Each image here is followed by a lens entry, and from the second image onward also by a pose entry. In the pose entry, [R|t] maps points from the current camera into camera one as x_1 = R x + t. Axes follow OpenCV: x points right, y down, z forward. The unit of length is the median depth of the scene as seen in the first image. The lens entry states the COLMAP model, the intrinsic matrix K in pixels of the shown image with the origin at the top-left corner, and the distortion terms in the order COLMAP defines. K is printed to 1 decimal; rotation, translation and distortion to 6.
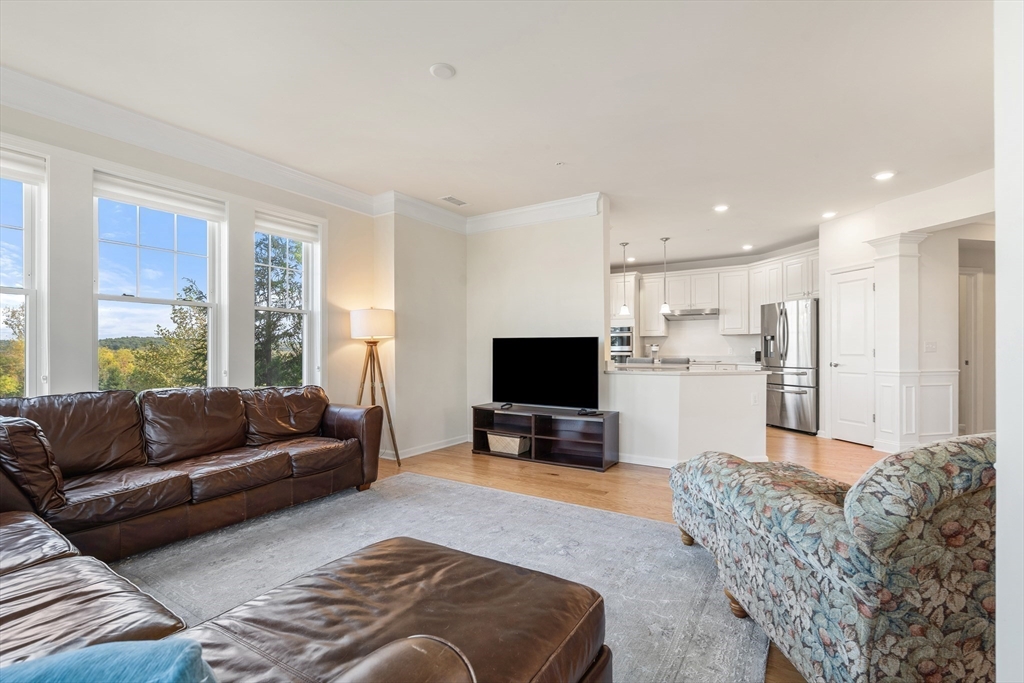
lens RADIAL K [[465.9, 0, 512.6], [0, 465.9, 351.5], [0, 0, 1]] dist [-0.000995, 0.000144]
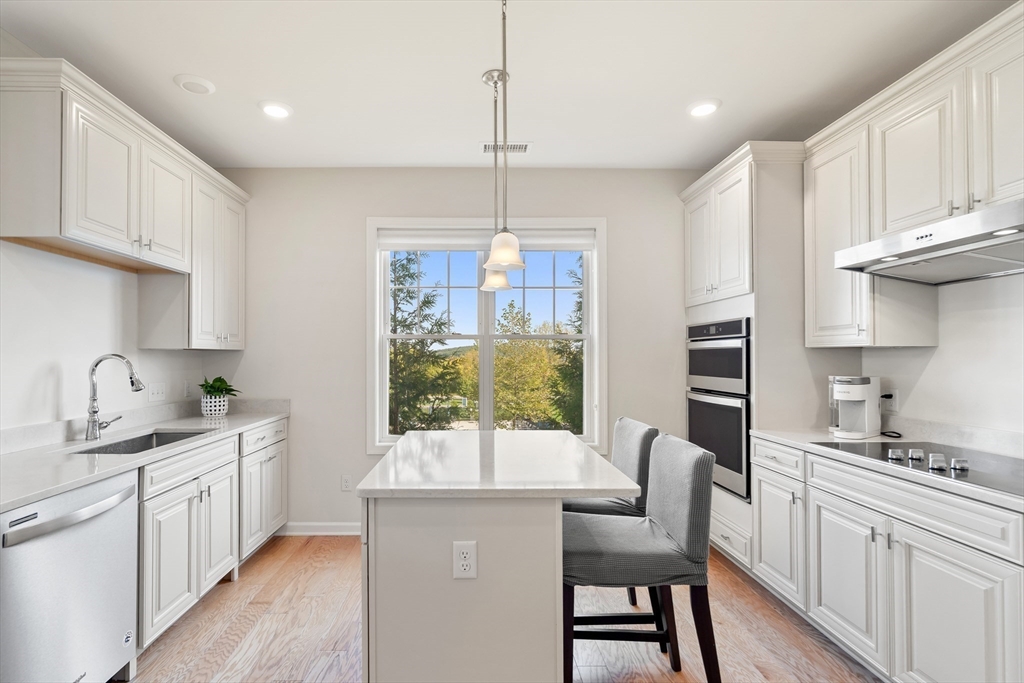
lens RADIAL K [[479.7, 0, 473.8], [0, 479.7, 352.4], [0, 0, 1]] dist [-0.001153, 0.000576]
pose [[0.545160, -0.004793, -0.838318, 0.430331], [-0.002308, 0.999971, -0.007218, -0.027967], [0.838329, 0.005870, 0.545133, 0.668160]]
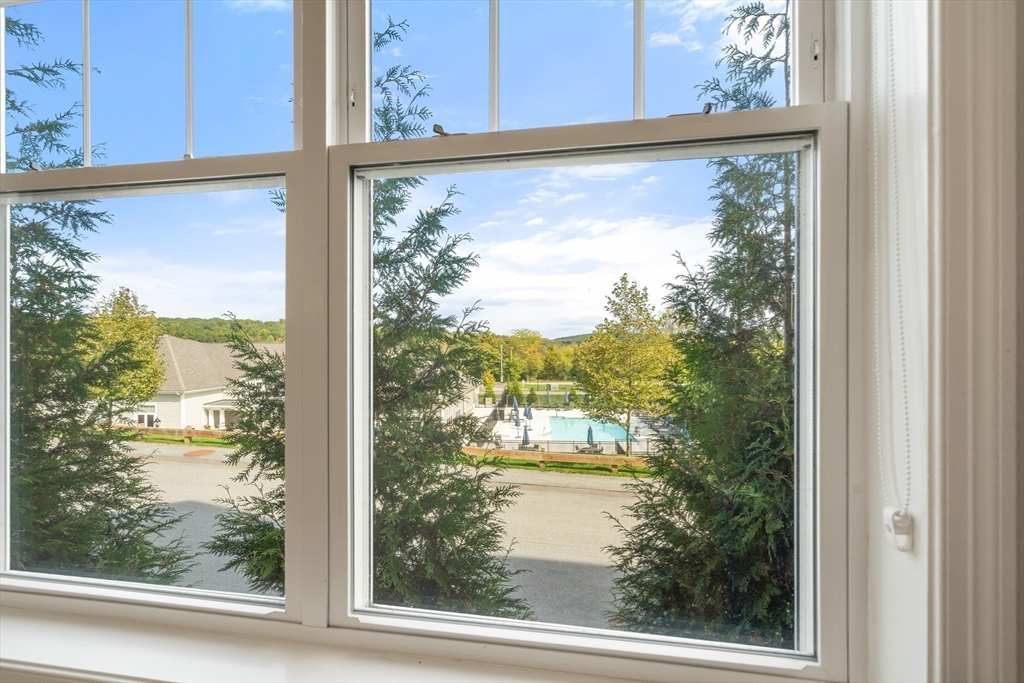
lens RADIAL K [[468.4, 0, 514.9], [0, 468.4, 338.4], [0, 0, 1]] dist [-0.001651, 0.000775]
pose [[0.395620, -0.011234, -0.918345, 0.165298], [0.003872, 0.999937, -0.010564, -0.008429], [0.918406, 0.000624, 0.395639, 0.919940]]
